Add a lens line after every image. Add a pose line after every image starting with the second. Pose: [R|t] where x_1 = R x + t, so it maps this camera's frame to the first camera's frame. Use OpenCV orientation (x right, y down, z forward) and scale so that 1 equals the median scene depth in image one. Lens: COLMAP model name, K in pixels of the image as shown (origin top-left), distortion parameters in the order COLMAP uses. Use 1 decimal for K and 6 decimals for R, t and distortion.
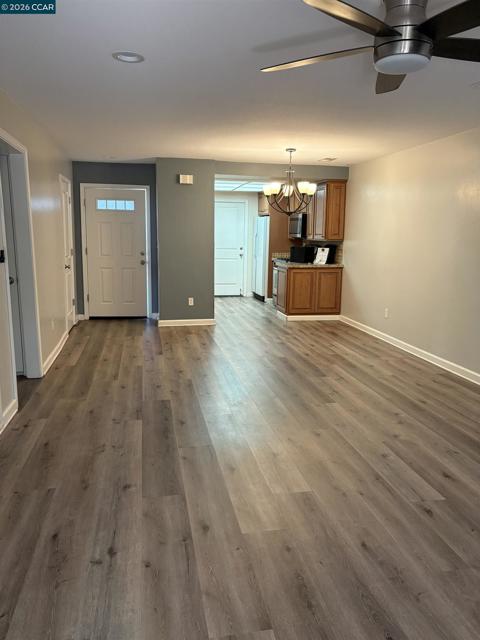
lens RADIAL K [[484.8, 0, 238.8], [0, 484.8, 321.3], [0, 0, 1]] dist [0.034057, -0.017987]
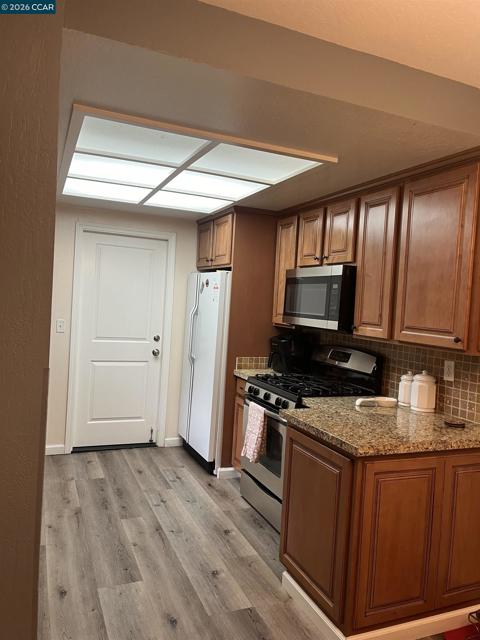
lens RADIAL K [[486.4, 0, 237.9], [0, 486.4, 322.5], [0, 0, 1]] dist [0.052315, -0.055049]
pose [[0.979449, 0.034291, 0.198753, -0.016060], [-0.008103, 0.991335, -0.131104, -0.151340], [-0.201527, 0.126799, 0.971241, 0.774048]]
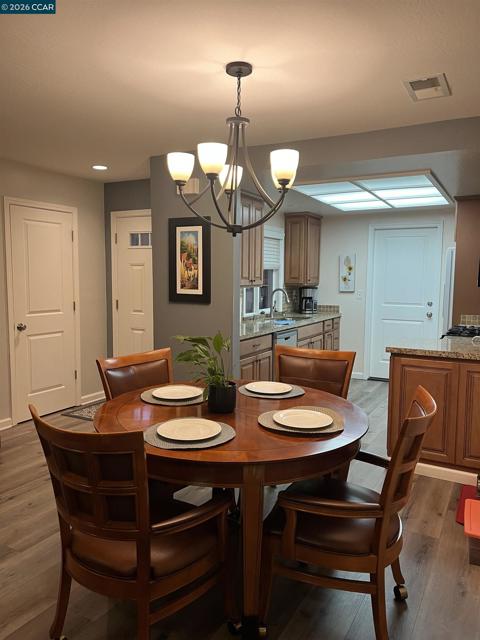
lens RADIAL K [[486.4, 0, 240.9], [0, 486.4, 326.3], [0, 0, 1]] dist [0.052315, -0.055049]
pose [[0.767553, 0.057499, -0.638402, 0.297619], [-0.110138, 0.992986, -0.042983, -0.103294], [0.631453, 0.103304, 0.768502, 0.572929]]
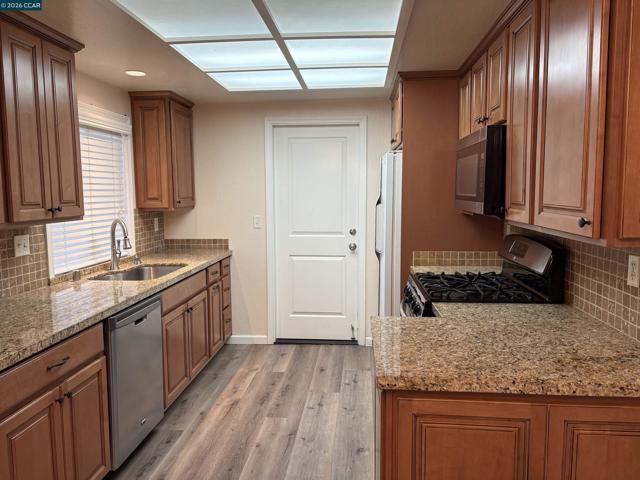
lens RADIAL K [[484.8, 0, 316.9], [0, 484.8, 242.3], [0, 0, 1]] dist [0.034057, -0.017987]
pose [[0.958801, 0.007891, -0.283969, 0.134881], [-0.028527, 0.997236, -0.068608, -0.158128], [0.282643, 0.073882, 0.956376, 0.835232]]
